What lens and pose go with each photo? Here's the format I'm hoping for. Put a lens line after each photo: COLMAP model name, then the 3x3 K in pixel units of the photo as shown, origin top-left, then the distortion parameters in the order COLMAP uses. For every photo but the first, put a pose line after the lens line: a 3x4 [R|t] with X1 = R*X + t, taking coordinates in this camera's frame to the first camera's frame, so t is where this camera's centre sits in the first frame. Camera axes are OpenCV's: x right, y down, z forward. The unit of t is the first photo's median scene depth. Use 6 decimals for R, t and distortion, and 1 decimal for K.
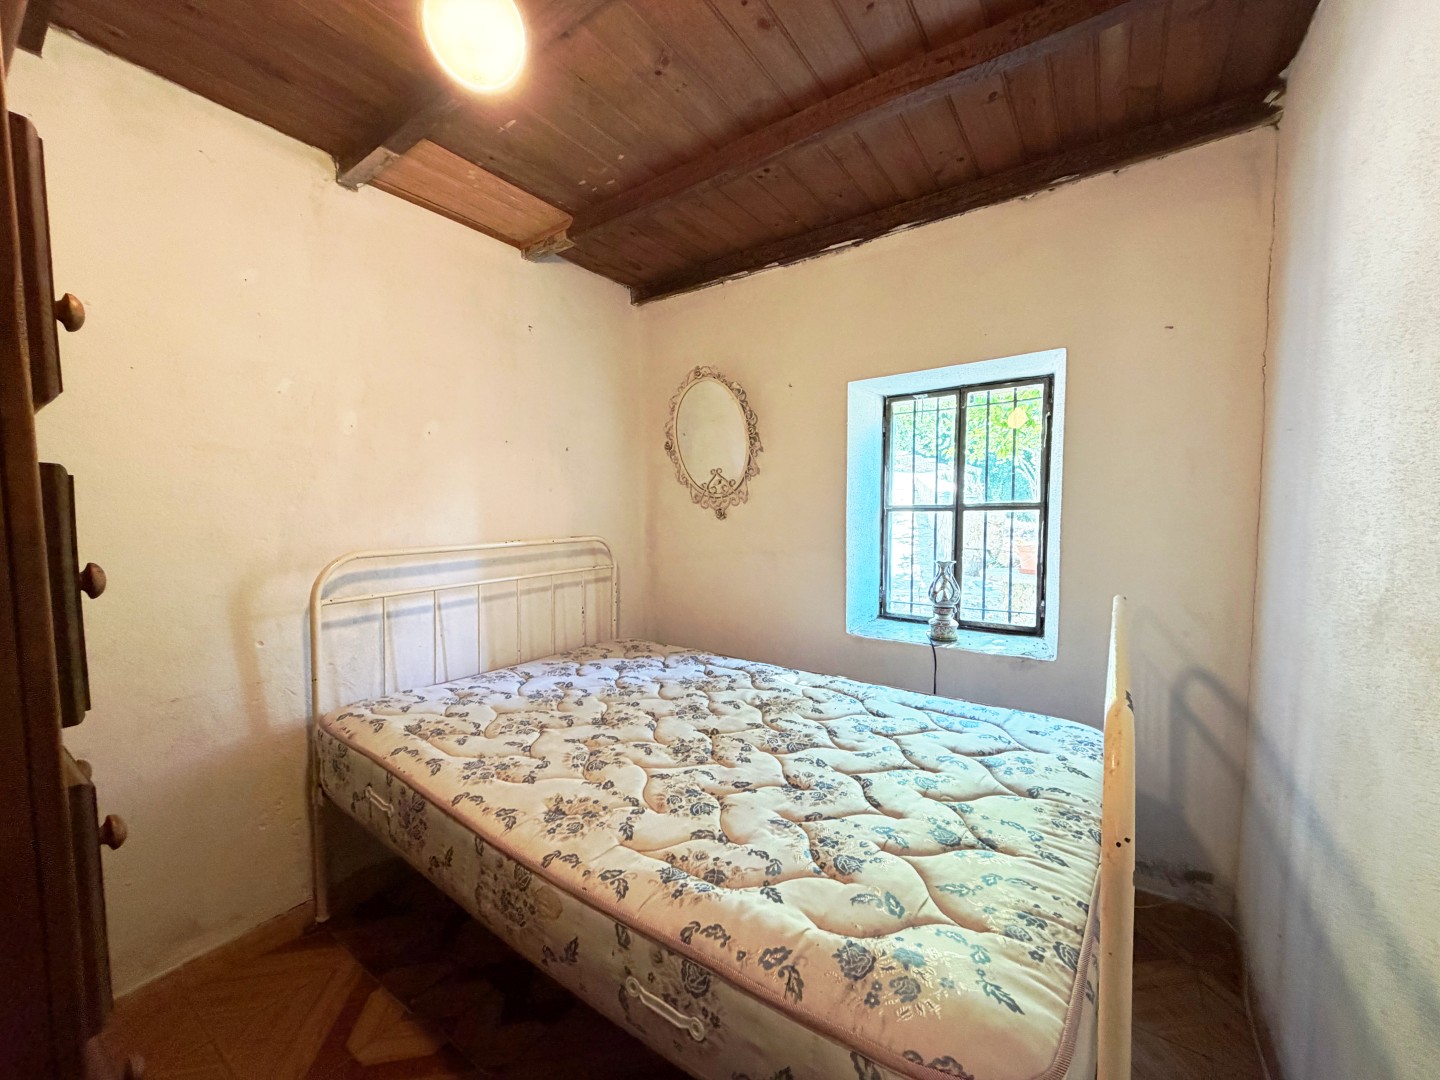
lens RADIAL K [[581.2, 0, 718.3], [0, 581.2, 540.7], [0, 0, 1]] dist [-0.000694, -0.000104]
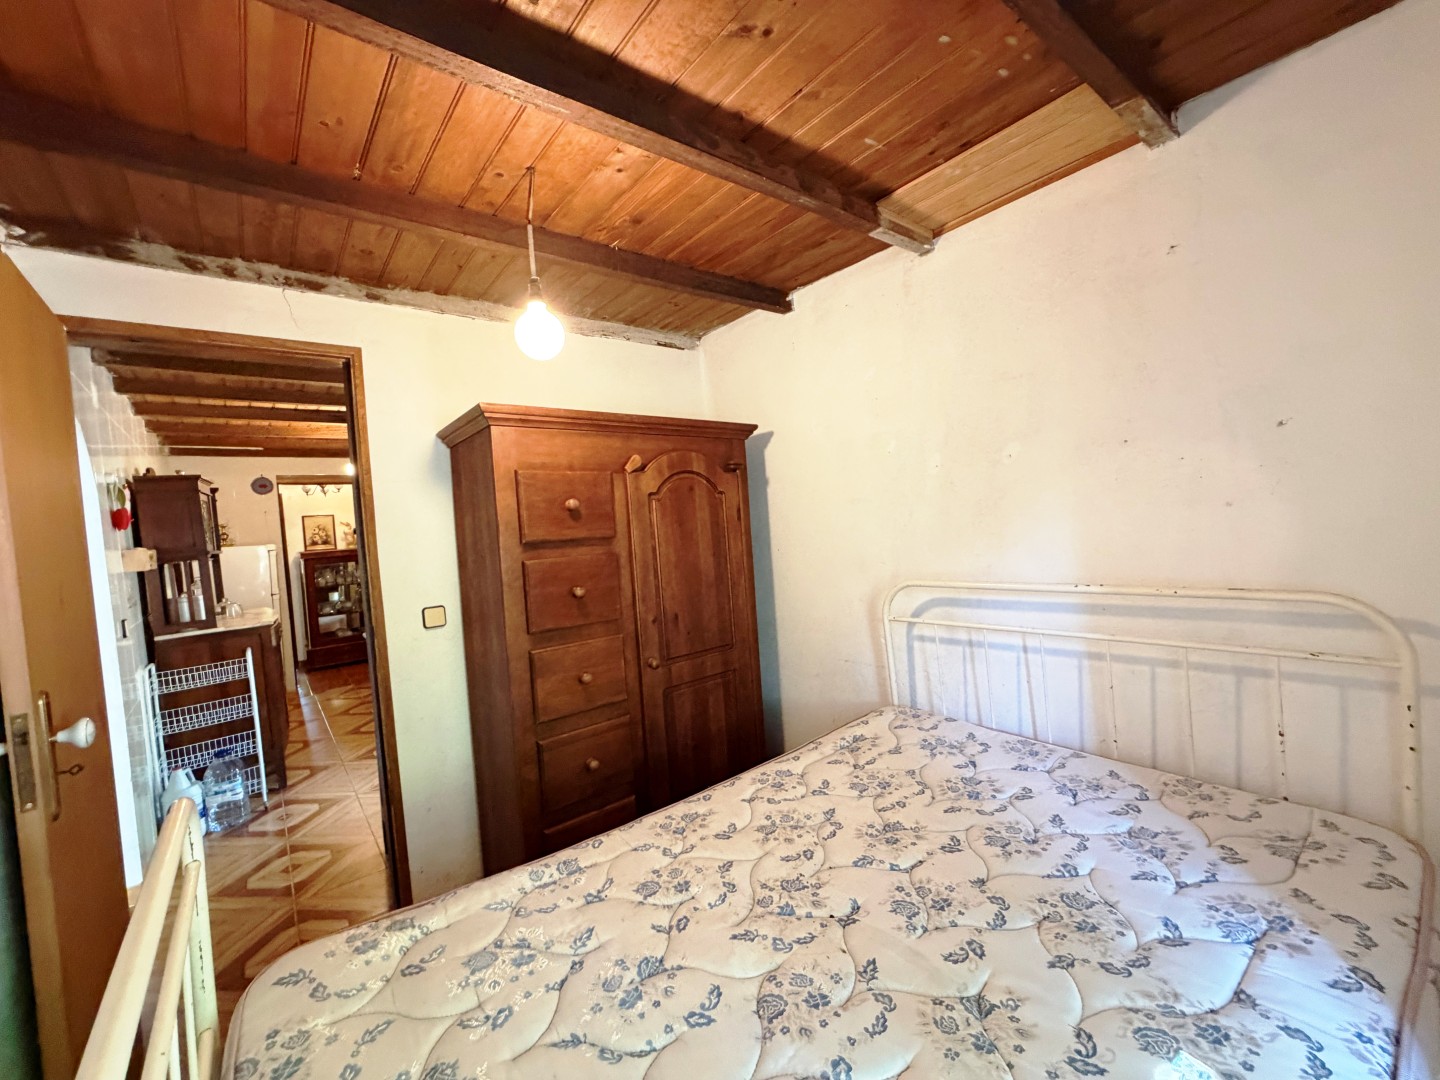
lens RADIAL K [[581.2, 0, 719.3], [0, 581.2, 545.1], [0, 0, 1]] dist [-0.000694, -0.000104]
pose [[-0.288846, 0.064508, -0.955200, 0.578116], [0.021590, 0.997913, 0.060864, -0.128156], [0.957132, -0.003042, -0.289635, 0.950113]]
